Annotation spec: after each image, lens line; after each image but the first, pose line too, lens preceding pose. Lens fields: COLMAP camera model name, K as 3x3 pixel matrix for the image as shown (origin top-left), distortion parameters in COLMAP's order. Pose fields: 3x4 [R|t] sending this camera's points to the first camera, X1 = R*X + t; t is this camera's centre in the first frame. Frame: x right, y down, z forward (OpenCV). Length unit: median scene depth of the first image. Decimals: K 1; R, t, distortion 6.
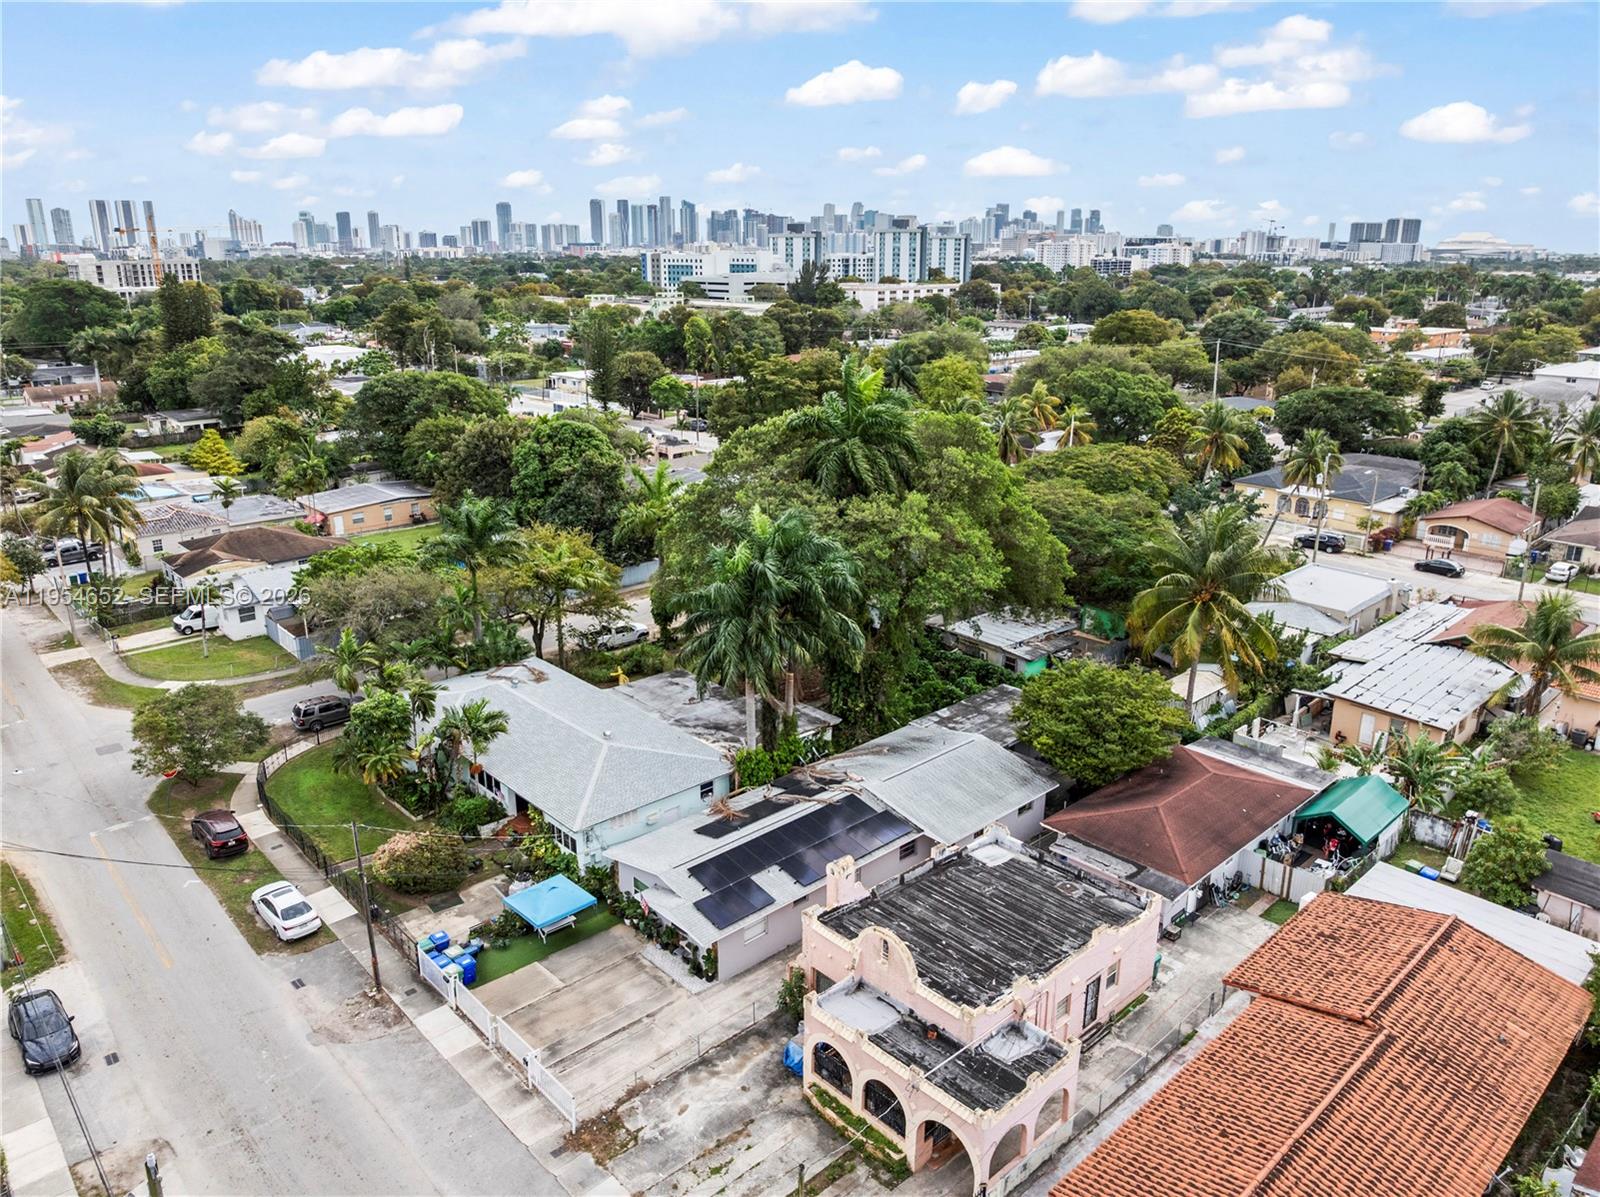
lens RADIAL K [[1121.9, 0, 800.0], [0, 1121.9, 598.5], [0, 0, 1]] dist [-0.039747, 0.003569]
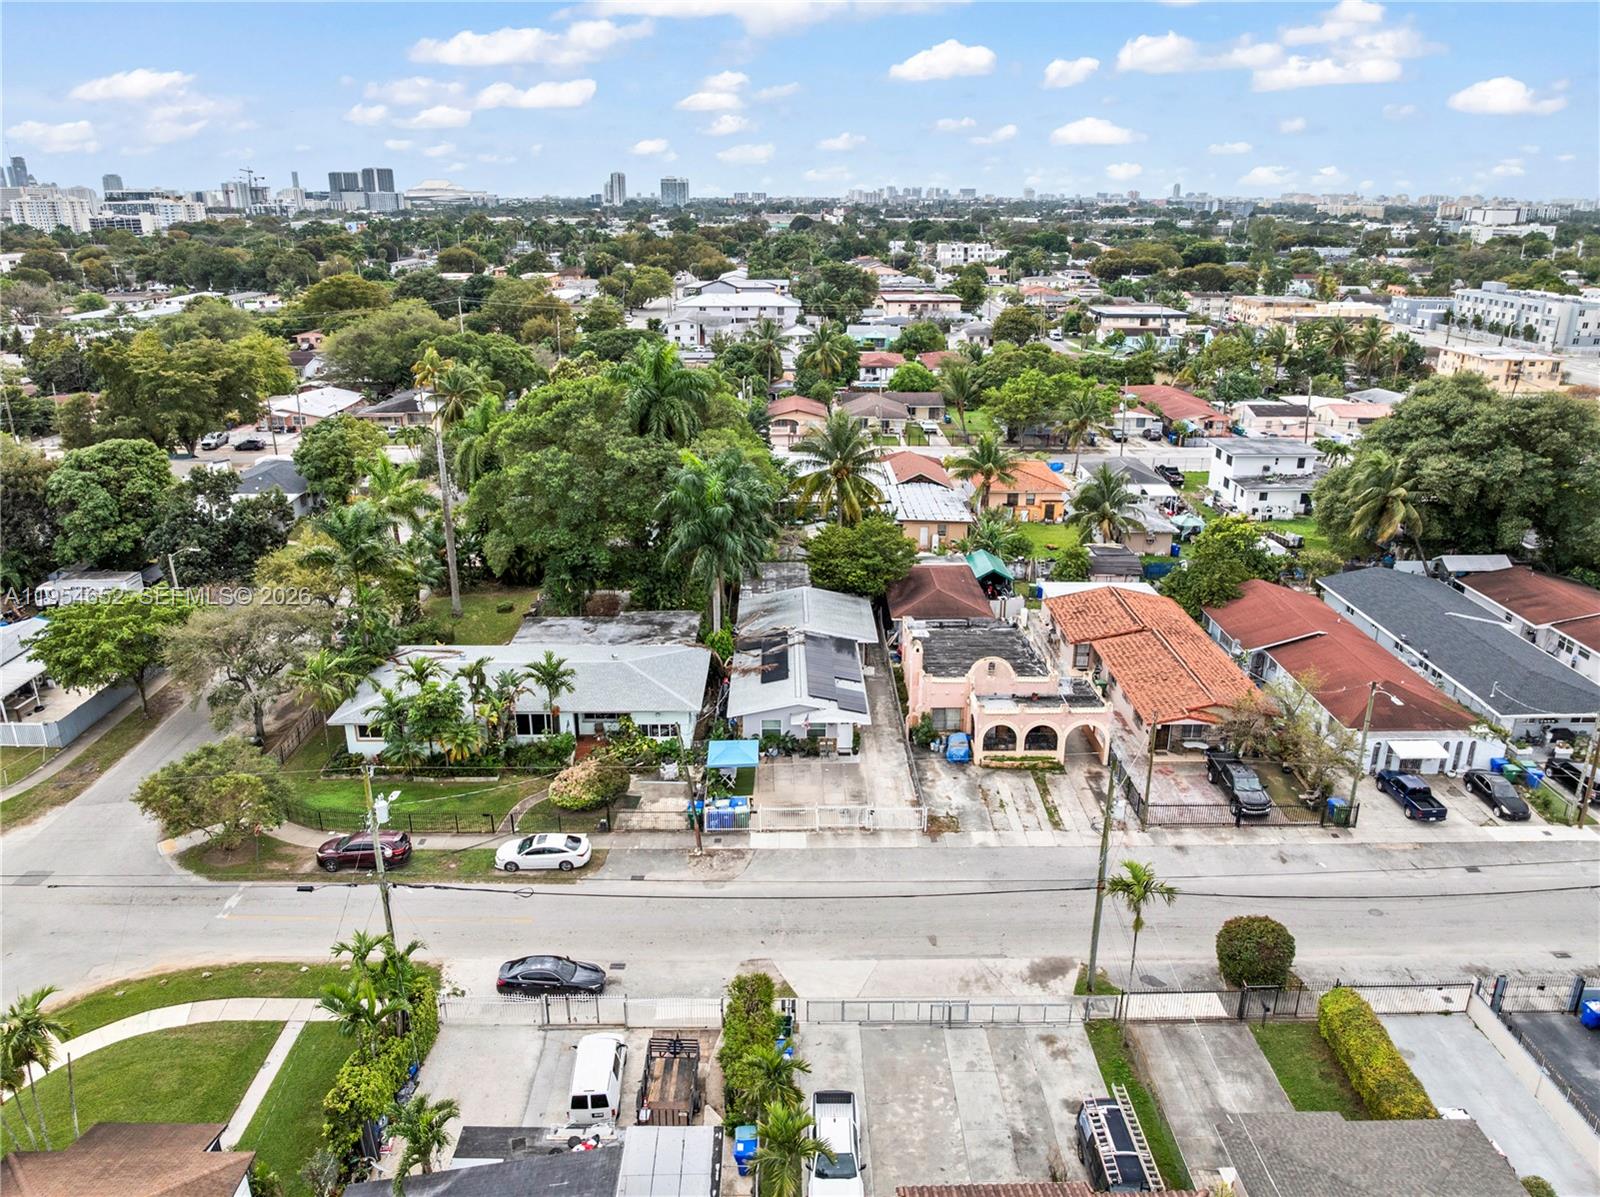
lens RADIAL K [[1121.9, 0, 800.0], [0, 1121.9, 598.5], [0, 0, 1]] dist [-0.039747, 0.003569]
pose [[0.668954, -0.249591, 0.700146, -0.410438], [0.220026, 0.966217, 0.134217, -0.027935], [-0.709992, 0.064265, 0.701271, -0.003508]]
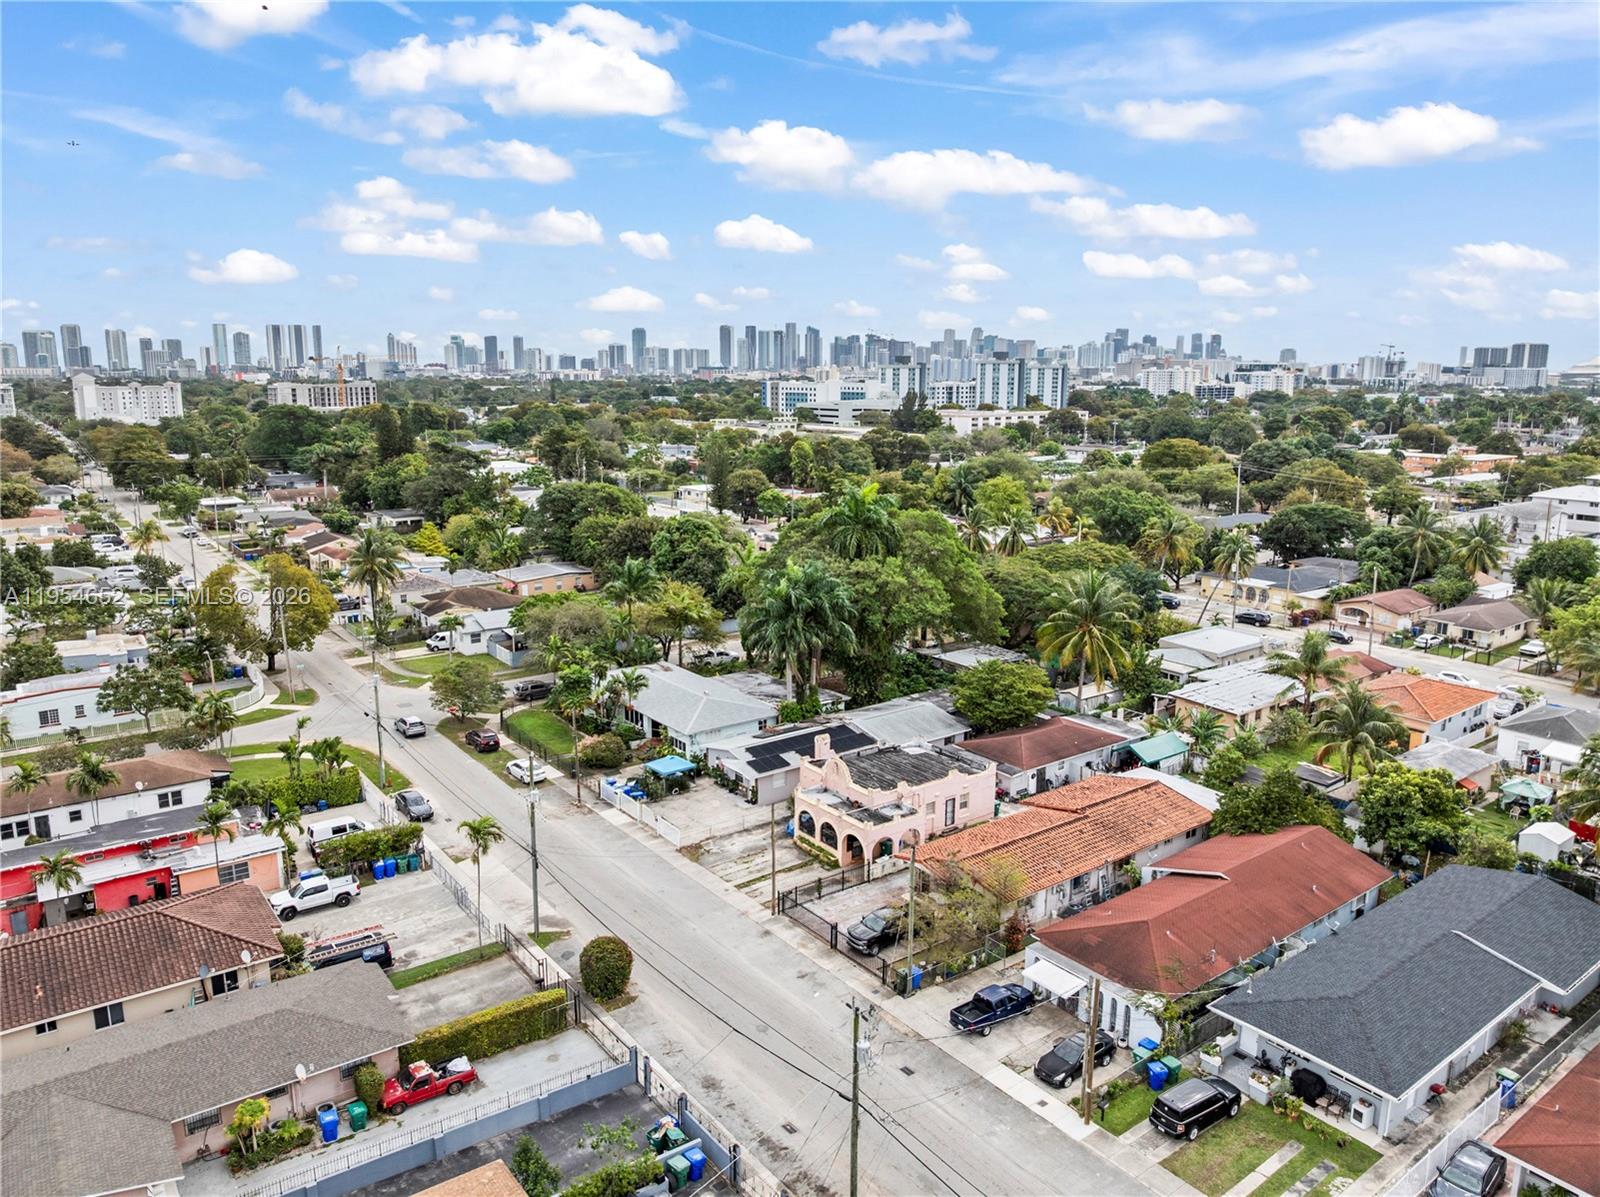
lens RADIAL K [[1121.9, 0, 800.0], [0, 1121.9, 598.5], [0, 0, 1]] dist [-0.039747, 0.003569]
pose [[0.994332, 0.022460, -0.103916, 0.066586], [-0.033003, 0.994352, -0.100875, 0.068073], [0.101064, 0.103733, 0.989457, -0.318729]]
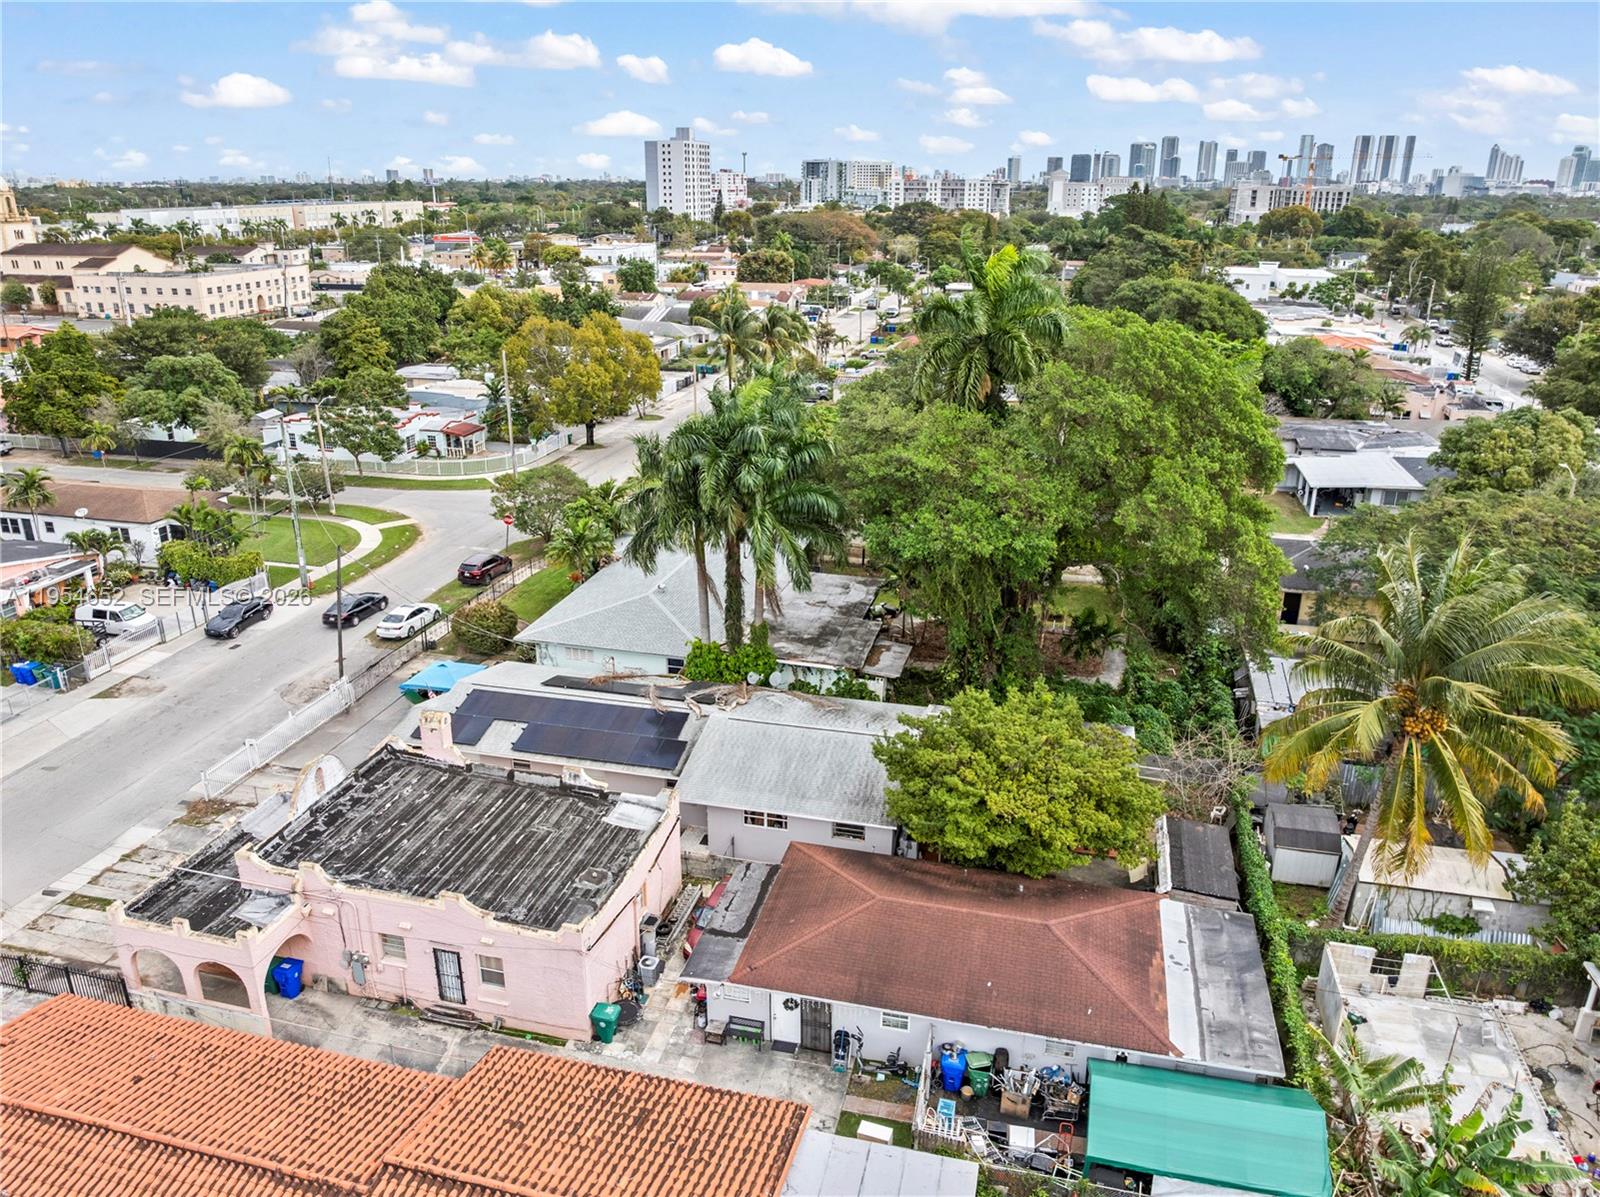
lens RADIAL K [[1121.9, 0, 800.0], [0, 1121.9, 598.5], [0, 0, 1]] dist [-0.039747, 0.003569]
pose [[0.544666, 0.295240, -0.784966, 0.324457], [-0.254751, 0.950002, 0.180549, -0.039063], [0.799025, 0.101632, 0.592647, 0.233143]]
